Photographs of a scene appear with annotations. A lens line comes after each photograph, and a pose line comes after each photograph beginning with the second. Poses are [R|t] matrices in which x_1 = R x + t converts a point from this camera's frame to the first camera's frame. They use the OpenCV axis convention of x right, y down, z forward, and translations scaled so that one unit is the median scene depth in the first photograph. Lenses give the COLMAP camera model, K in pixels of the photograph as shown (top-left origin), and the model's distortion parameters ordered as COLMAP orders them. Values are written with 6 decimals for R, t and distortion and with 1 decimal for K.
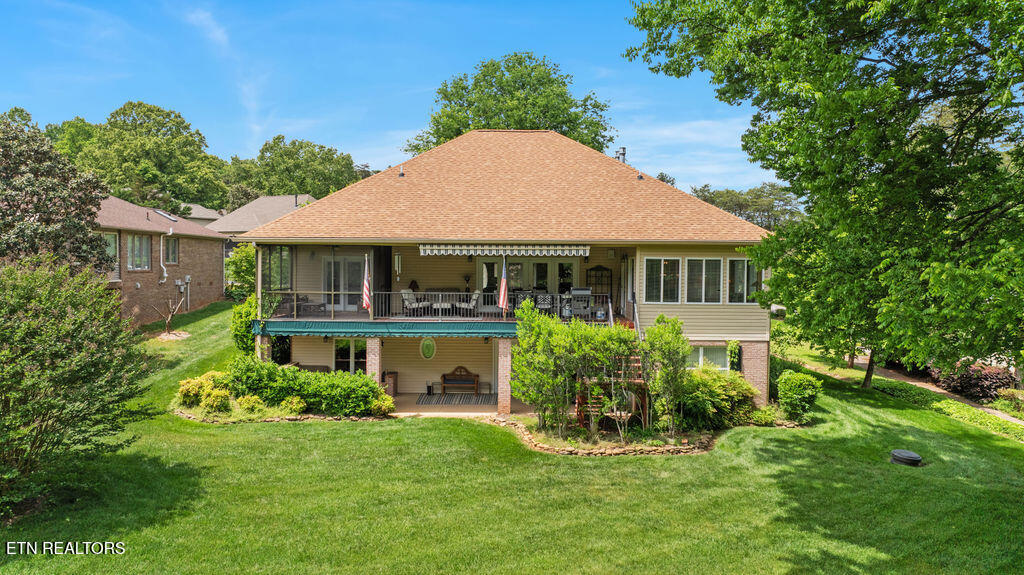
lens RADIAL K [[734.7, 0, 512.0], [0, 734.7, 287.5], [0, 0, 1]] dist [0.001978, -0.121040]
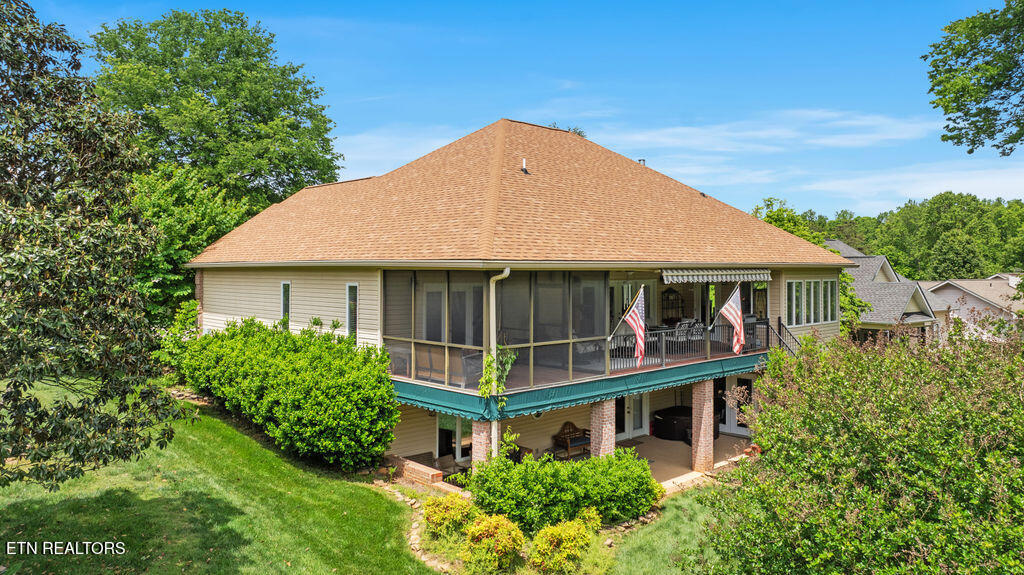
lens RADIAL K [[734.7, 0, 512.0], [0, 734.7, 287.5], [0, 0, 1]] dist [0.001978, -0.121040]
pose [[0.700200, -0.020094, 0.713664, -0.764476], [0.018049, 0.999783, 0.010442, -0.049839], [-0.713719, 0.005569, 0.700410, 0.573101]]
